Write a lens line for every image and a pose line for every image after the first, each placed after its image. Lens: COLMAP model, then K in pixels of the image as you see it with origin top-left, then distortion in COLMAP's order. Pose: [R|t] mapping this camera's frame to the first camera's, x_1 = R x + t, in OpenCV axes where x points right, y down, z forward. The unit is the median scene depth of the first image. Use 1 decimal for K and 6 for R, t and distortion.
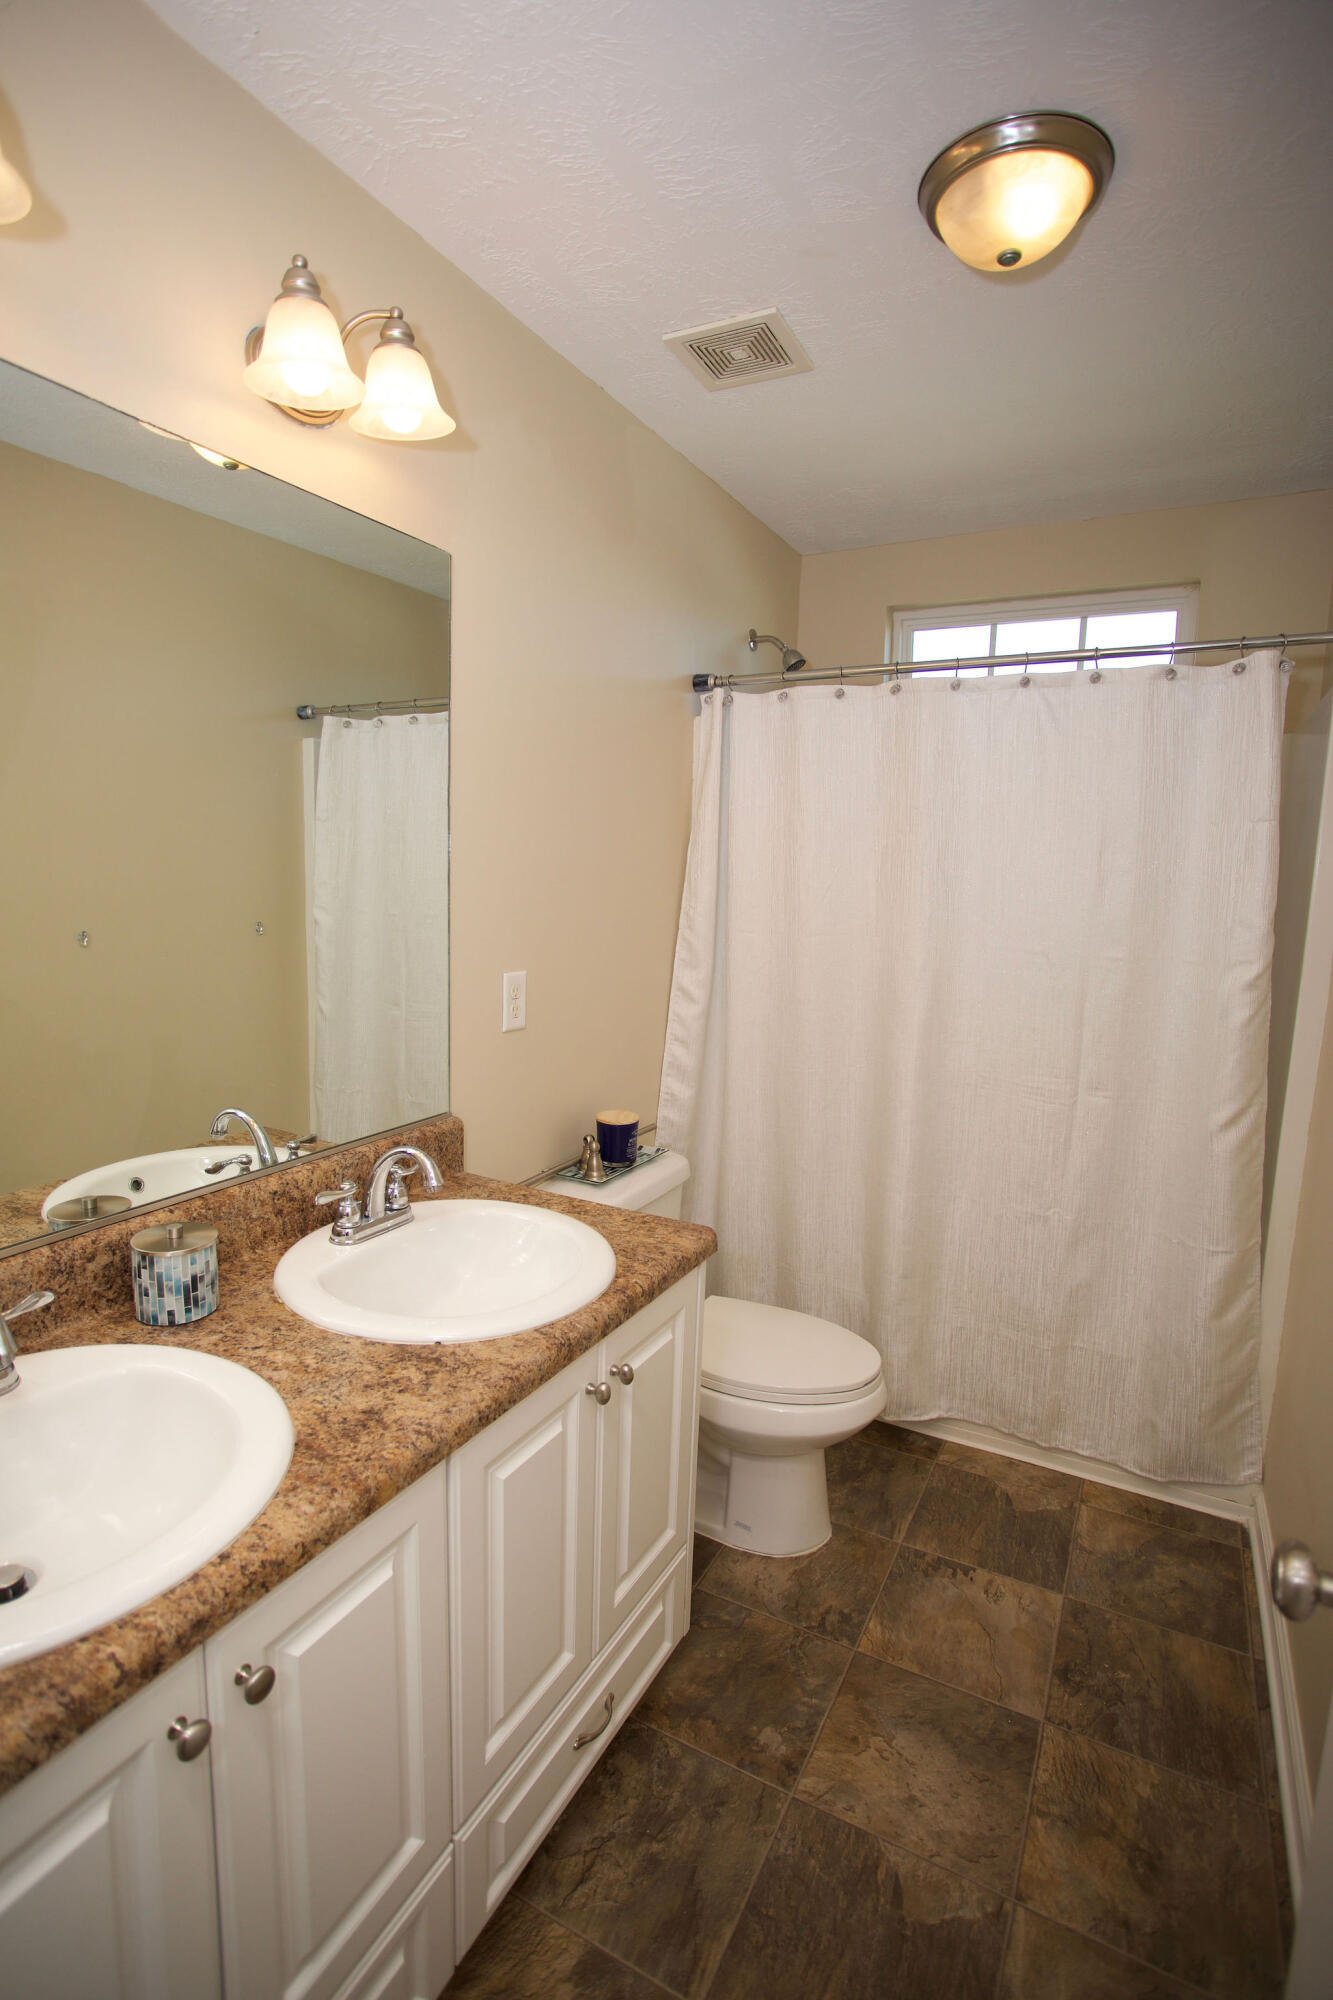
lens RADIAL K [[965.6, 0, 667.8], [0, 965.6, 1008.9], [0, 0, 1]] dist [-0.068522, 0.028133]
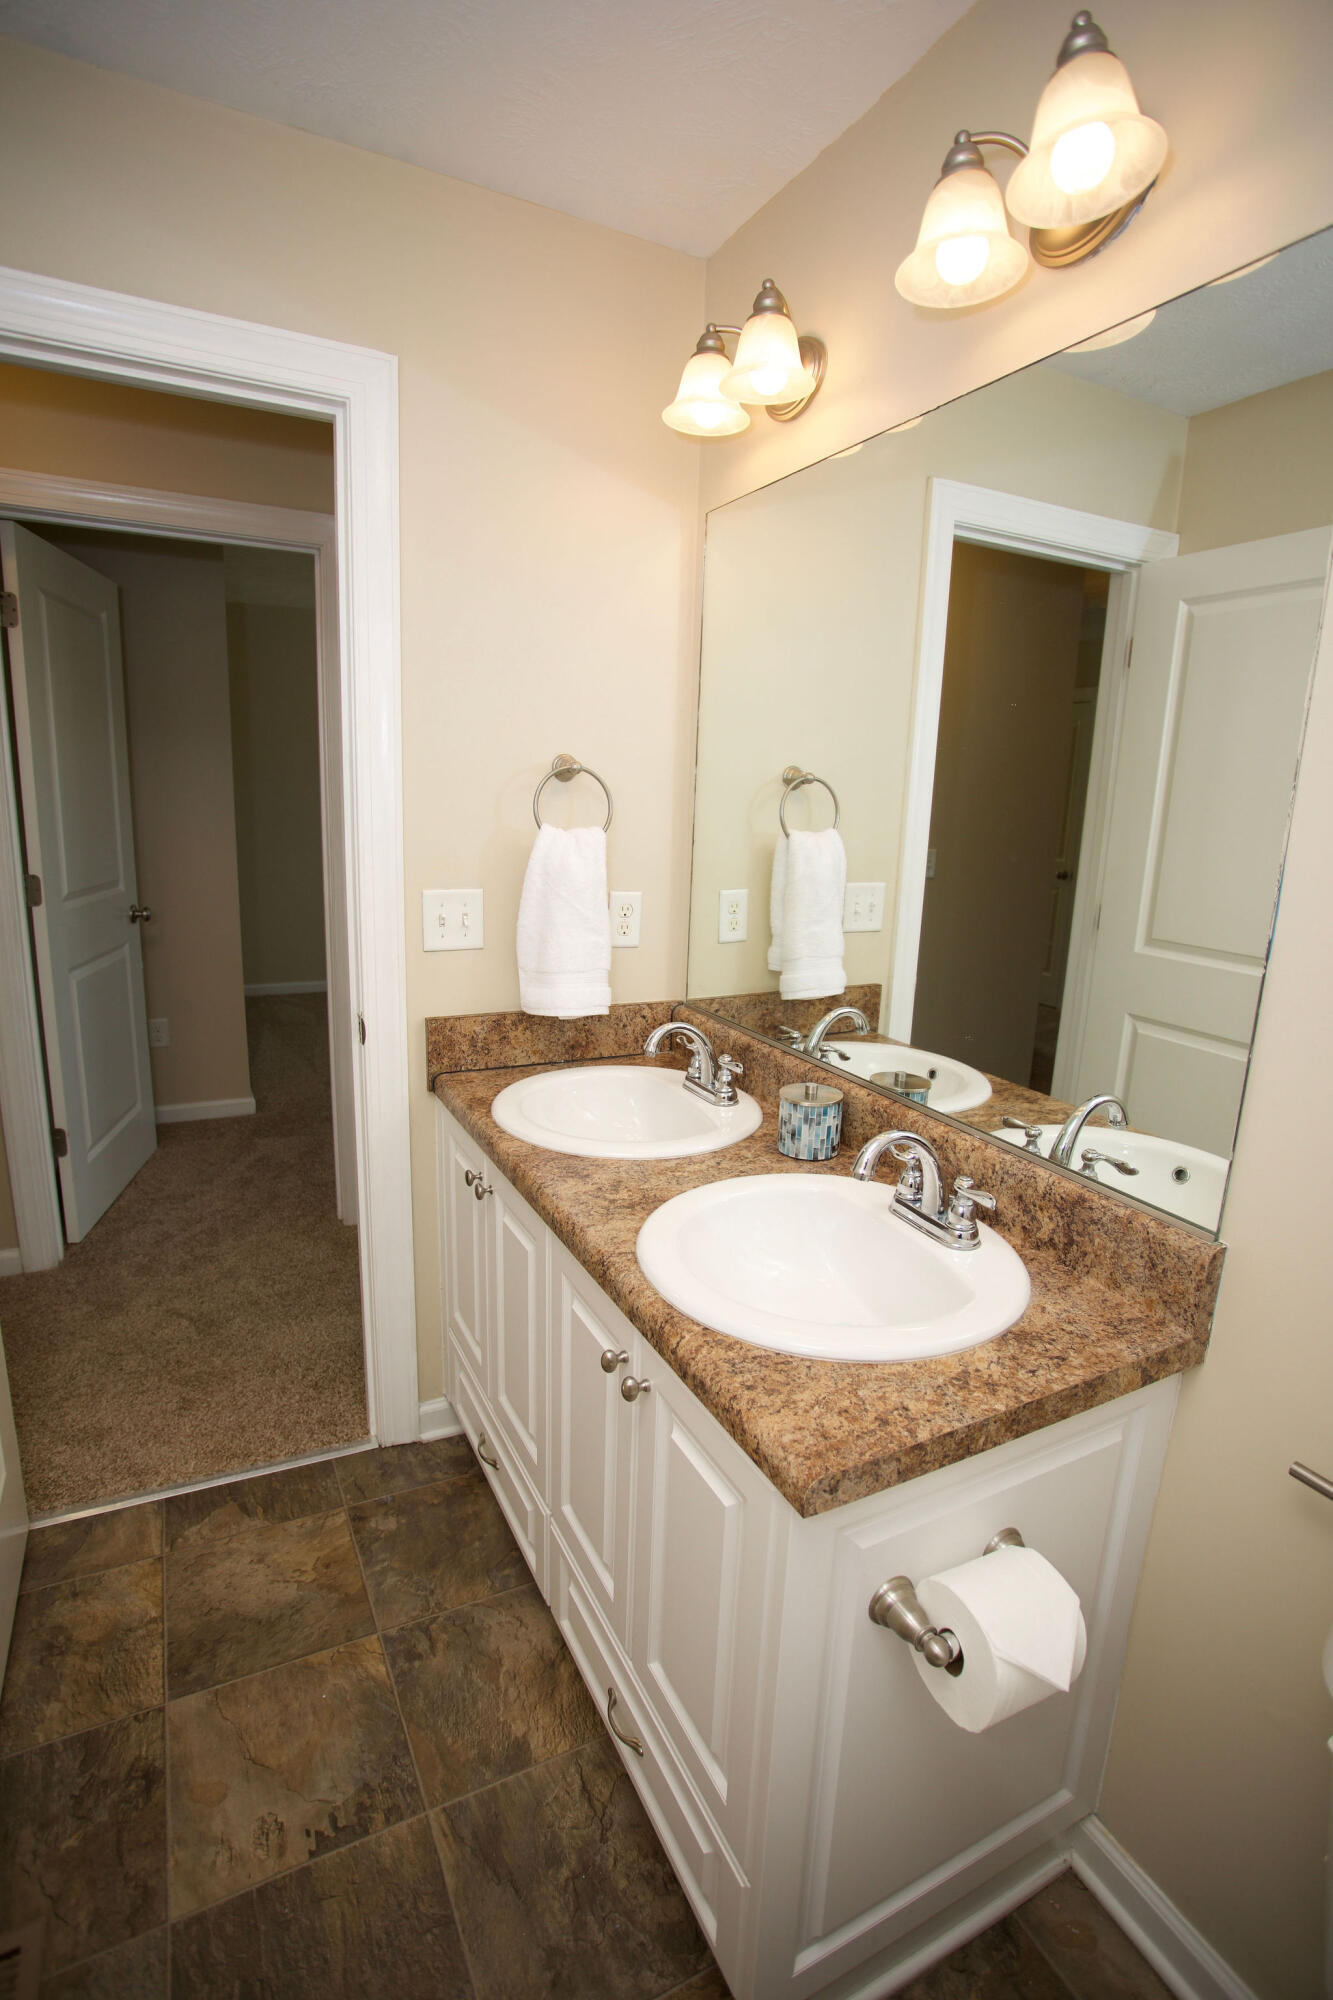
lens RADIAL K [[965.9, 0, 653.7], [0, 965.9, 994.0], [0, 0, 1]] dist [-0.064223, 0.020615]
pose [[-0.579099, 0.123793, -0.805804, 0.589279], [-0.162317, 0.951108, 0.262767, -0.181130], [0.798936, 0.282964, -0.530691, 1.371213]]
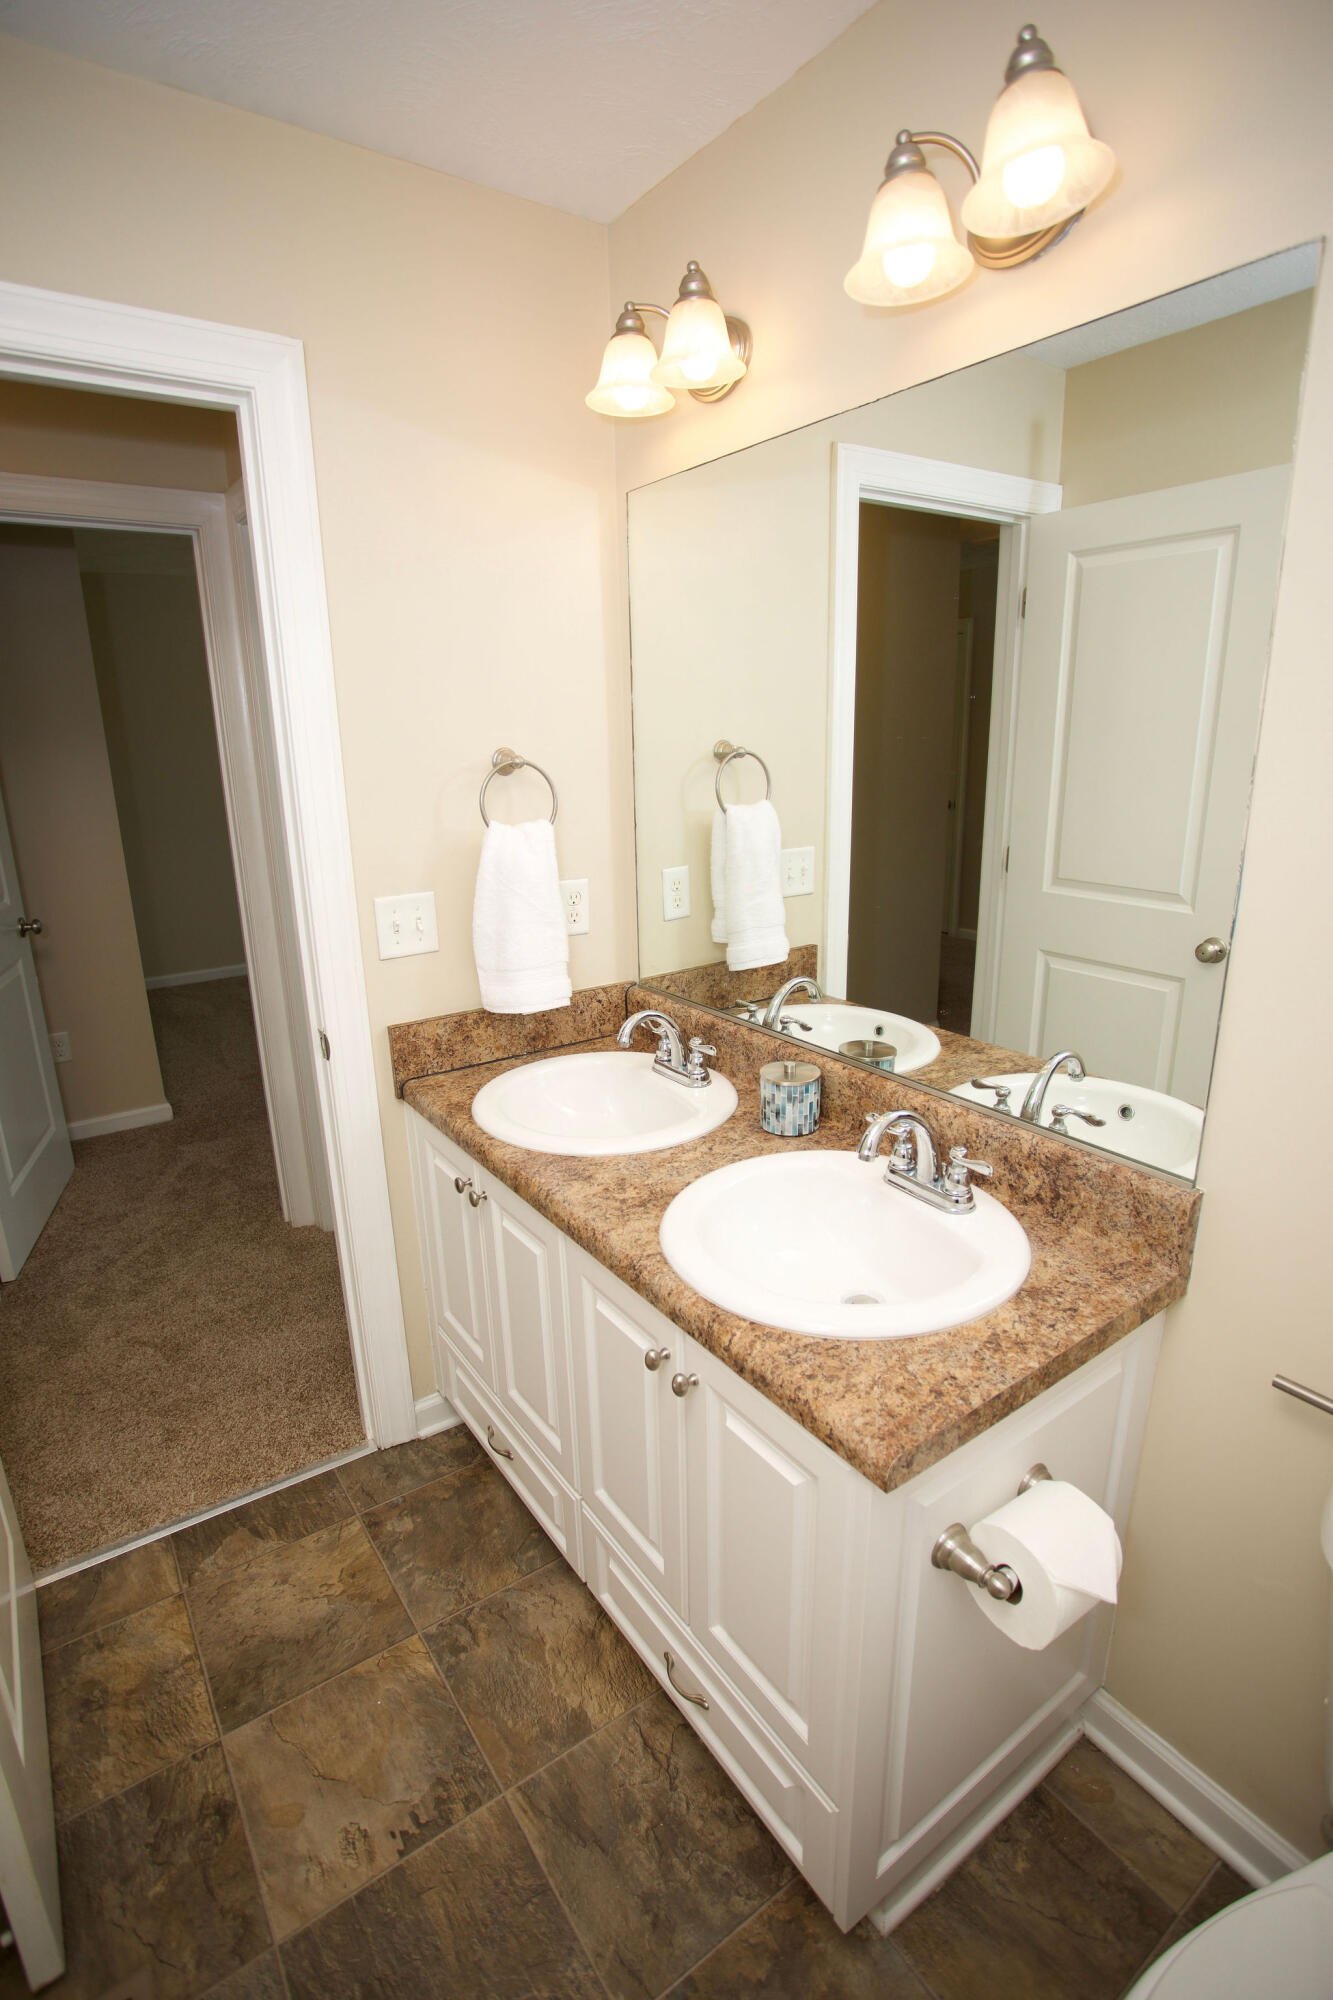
lens RADIAL K [[965.9, 0, 653.7], [0, 965.9, 994.0], [0, 0, 1]] dist [-0.064223, 0.020615]
pose [[-0.463163, 0.220337, -0.858448, 0.660422], [-0.113934, 0.945764, 0.304219, -0.237374], [0.878920, 0.238709, -0.412939, 1.262845]]
